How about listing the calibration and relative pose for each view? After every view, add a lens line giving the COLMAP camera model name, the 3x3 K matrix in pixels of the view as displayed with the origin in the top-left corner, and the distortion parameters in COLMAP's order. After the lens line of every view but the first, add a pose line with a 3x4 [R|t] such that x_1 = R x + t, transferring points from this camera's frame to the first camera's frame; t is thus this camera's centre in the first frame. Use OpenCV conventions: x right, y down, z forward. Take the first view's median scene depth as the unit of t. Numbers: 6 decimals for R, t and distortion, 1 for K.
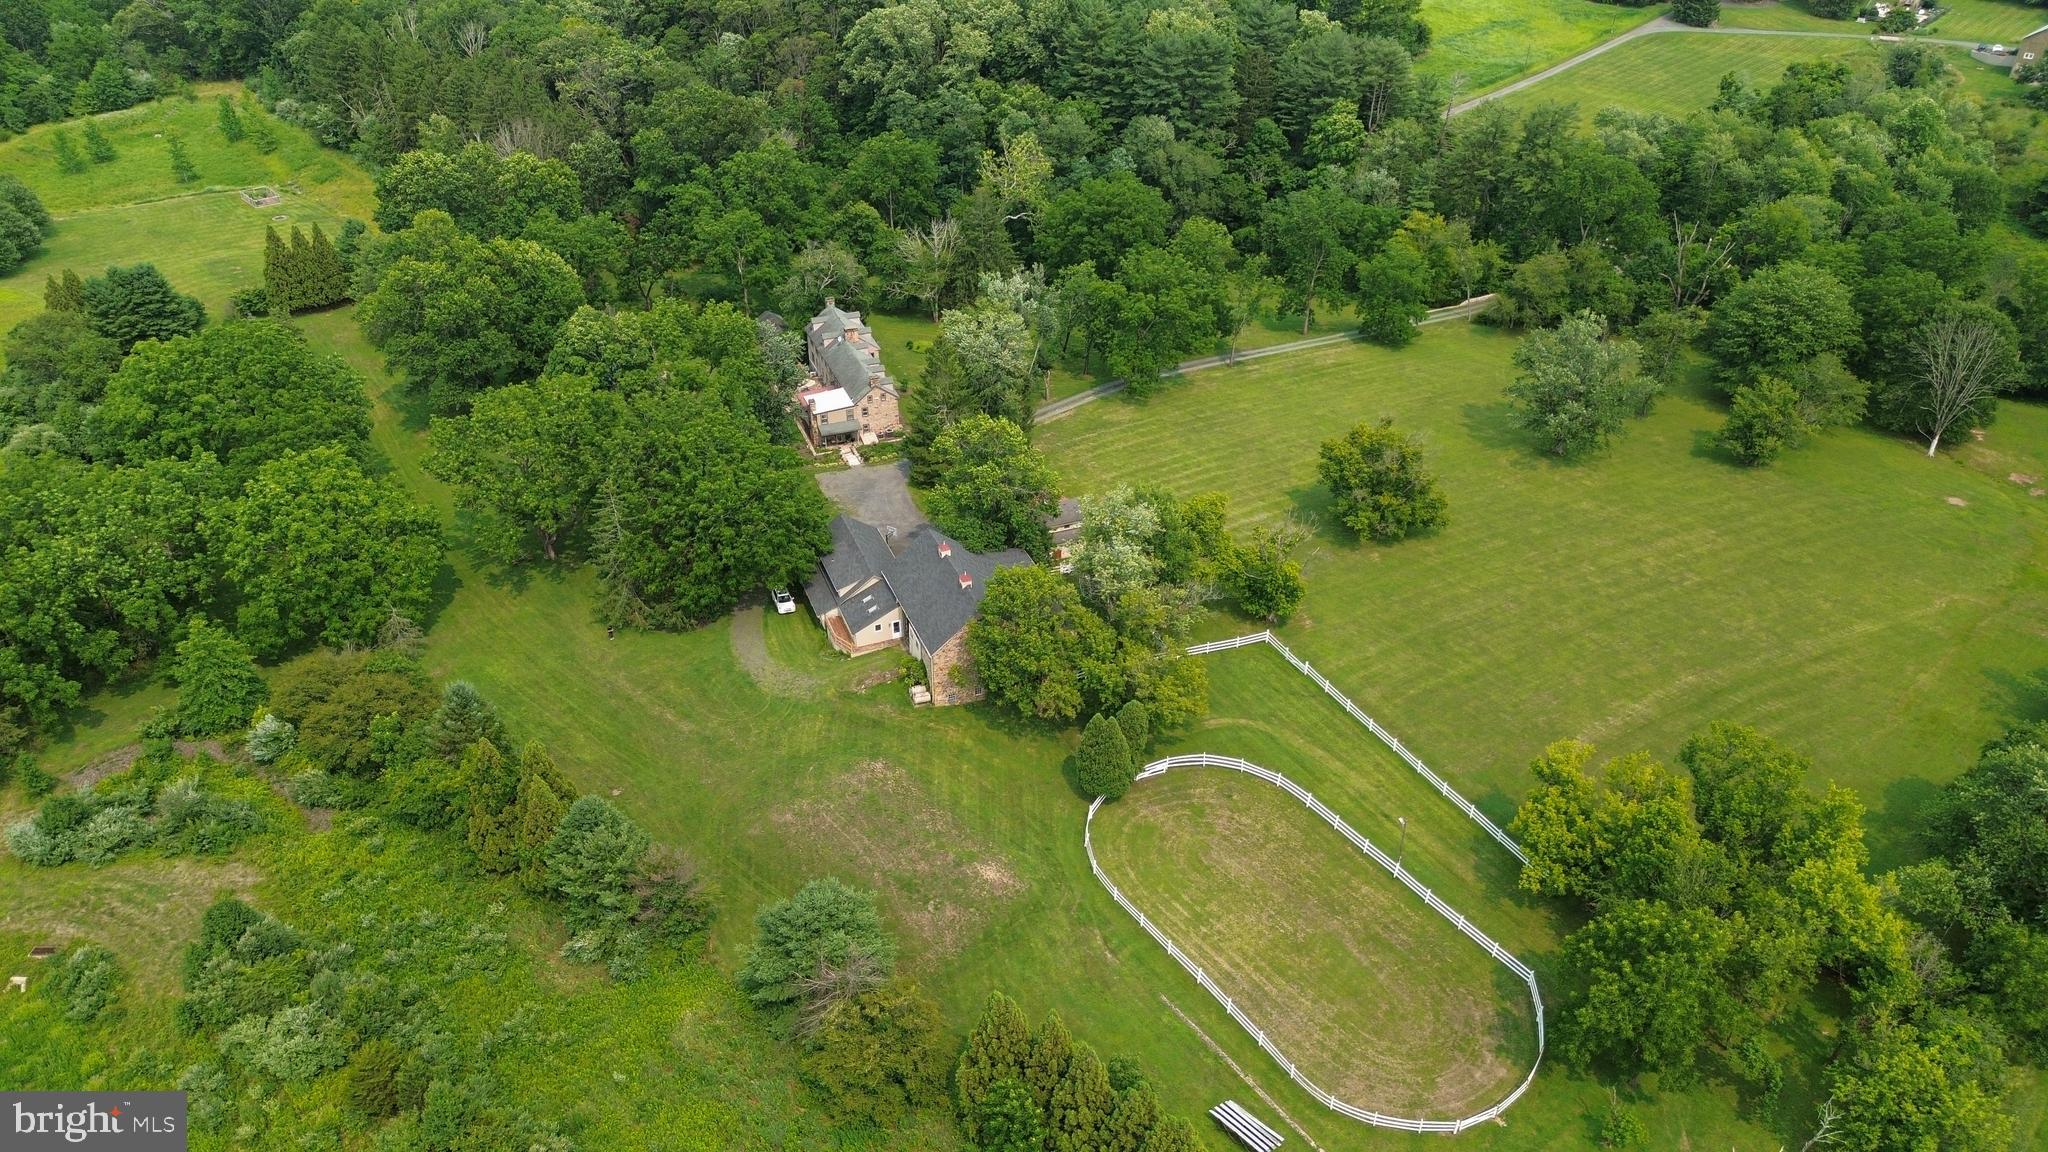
lens RADIAL K [[1452.5, 0, 1031.3], [0, 1452.5, 569.4], [0, 0, 1]] dist [0.082157, -0.082142]
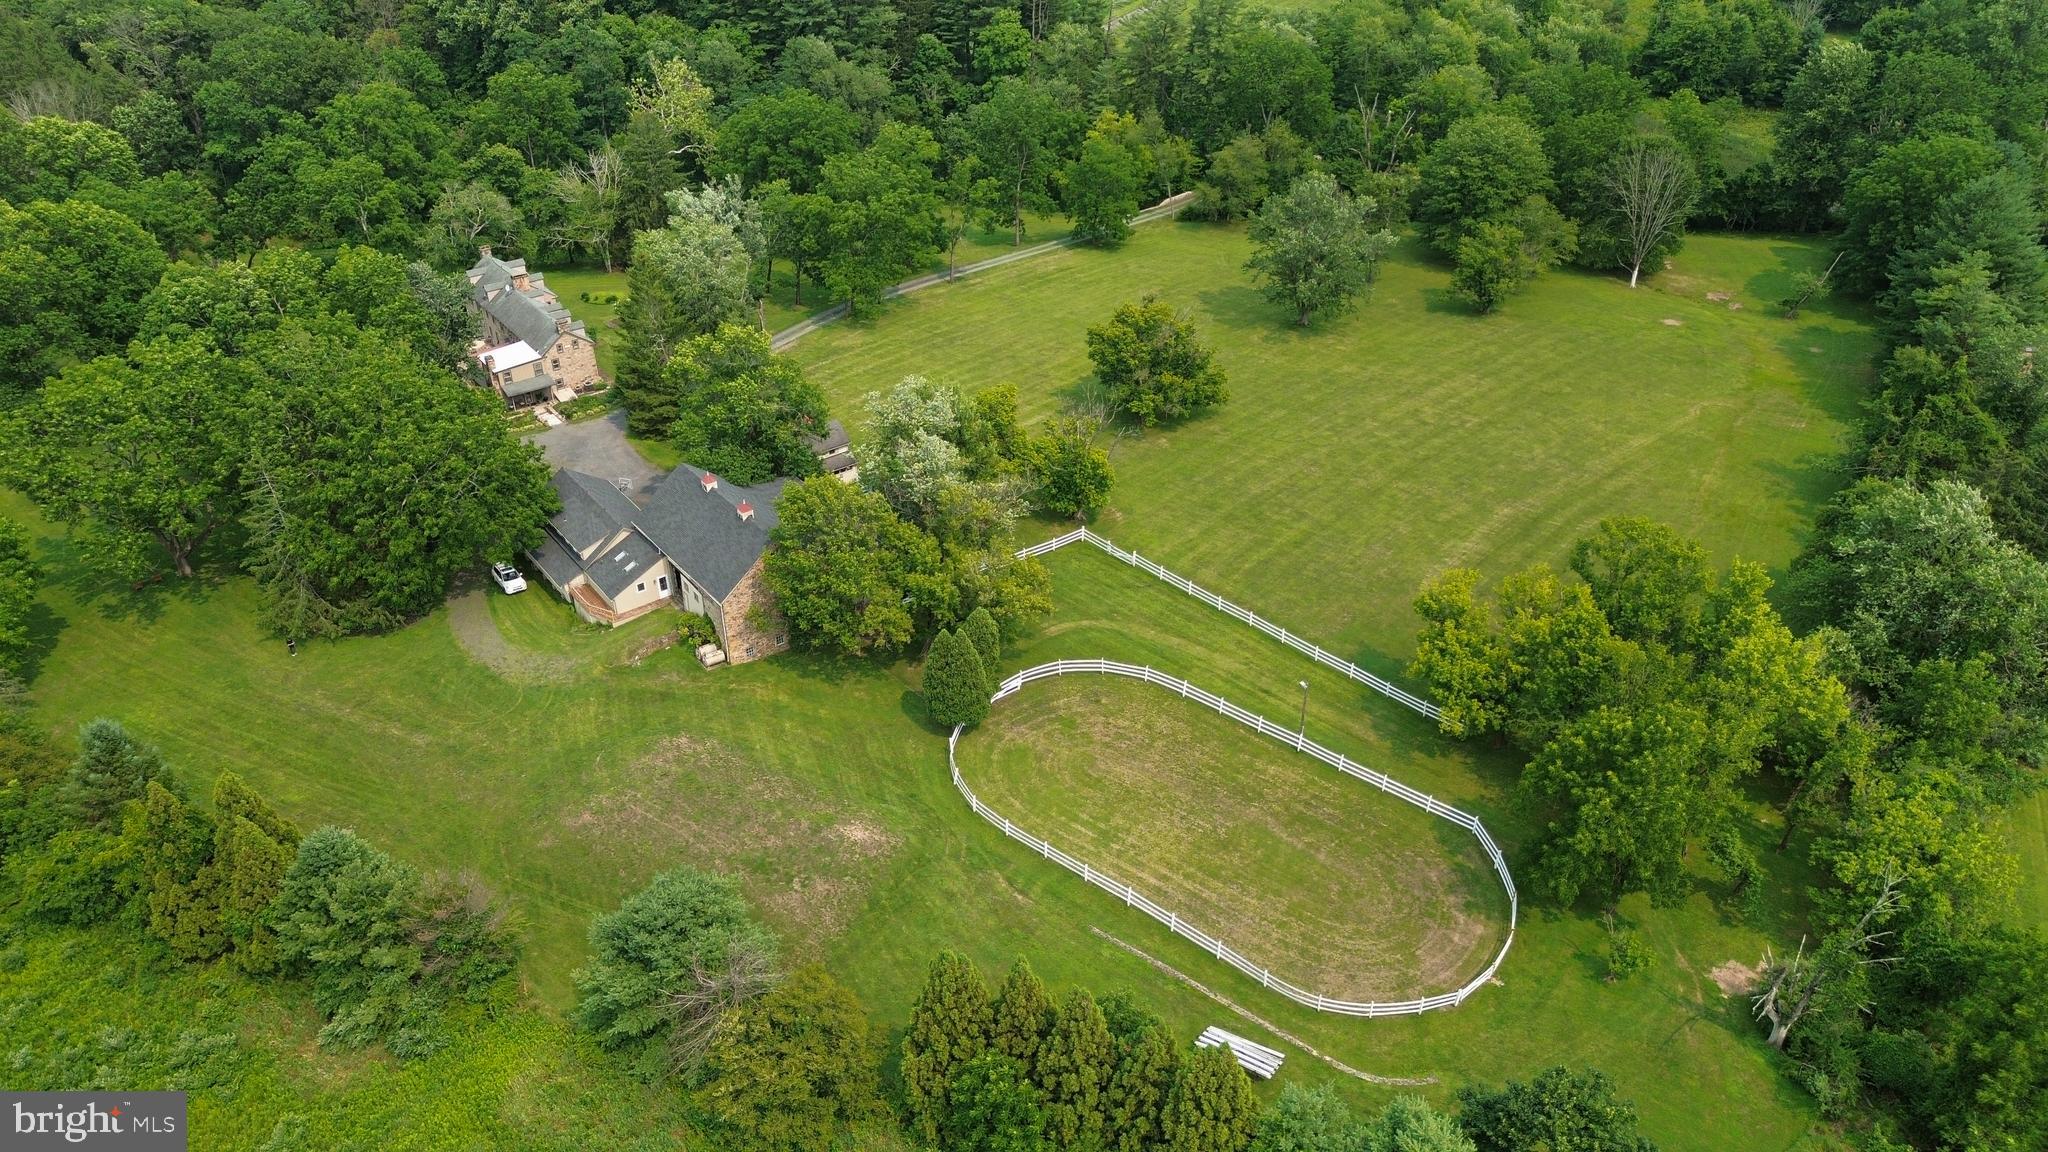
lens RADIAL K [[1452.5, 0, 1031.3], [0, 1452.5, 569.4], [0, 0, 1]] dist [0.082157, -0.082142]
pose [[0.962023, -0.151241, 0.227238, -0.076038], [0.151279, 0.988339, 0.017354, 0.047290], [-0.227212, 0.017681, 0.973685, 0.130476]]
